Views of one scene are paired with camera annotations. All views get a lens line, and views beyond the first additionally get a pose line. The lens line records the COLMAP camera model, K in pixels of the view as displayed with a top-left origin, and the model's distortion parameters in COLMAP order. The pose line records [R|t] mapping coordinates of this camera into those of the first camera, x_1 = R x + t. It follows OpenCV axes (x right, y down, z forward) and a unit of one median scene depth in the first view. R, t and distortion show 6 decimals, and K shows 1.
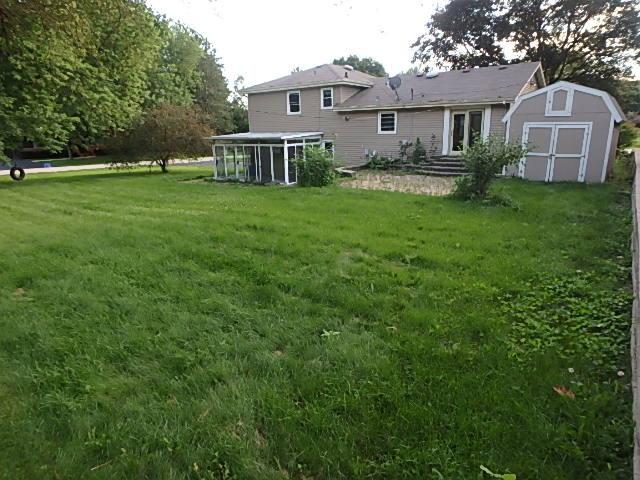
lens RADIAL K [[407.1, 0, 320.0], [0, 407.1, 240.0], [0, 0, 1]] dist [-0.001809, -0.000736]
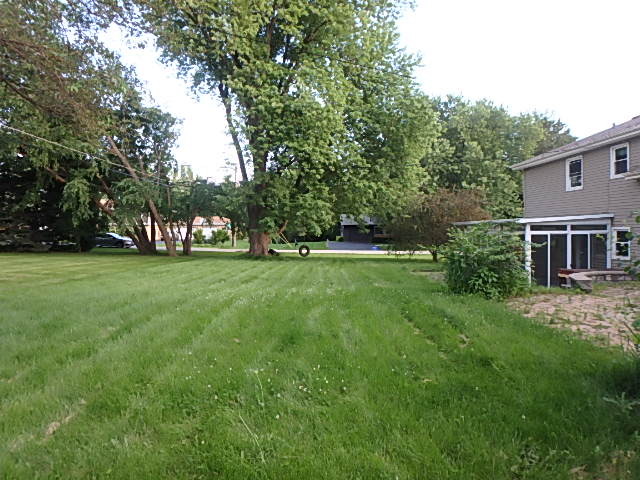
lens RADIAL K [[407.1, 0, 320.0], [0, 407.1, 240.0], [0, 0, 1]] dist [-0.001809, -0.000736]
pose [[0.644754, 0.033215, -0.763668, 0.189224], [-0.199364, 0.971784, -0.126054, -0.060450], [0.737934, 0.233522, 0.633184, 0.289313]]
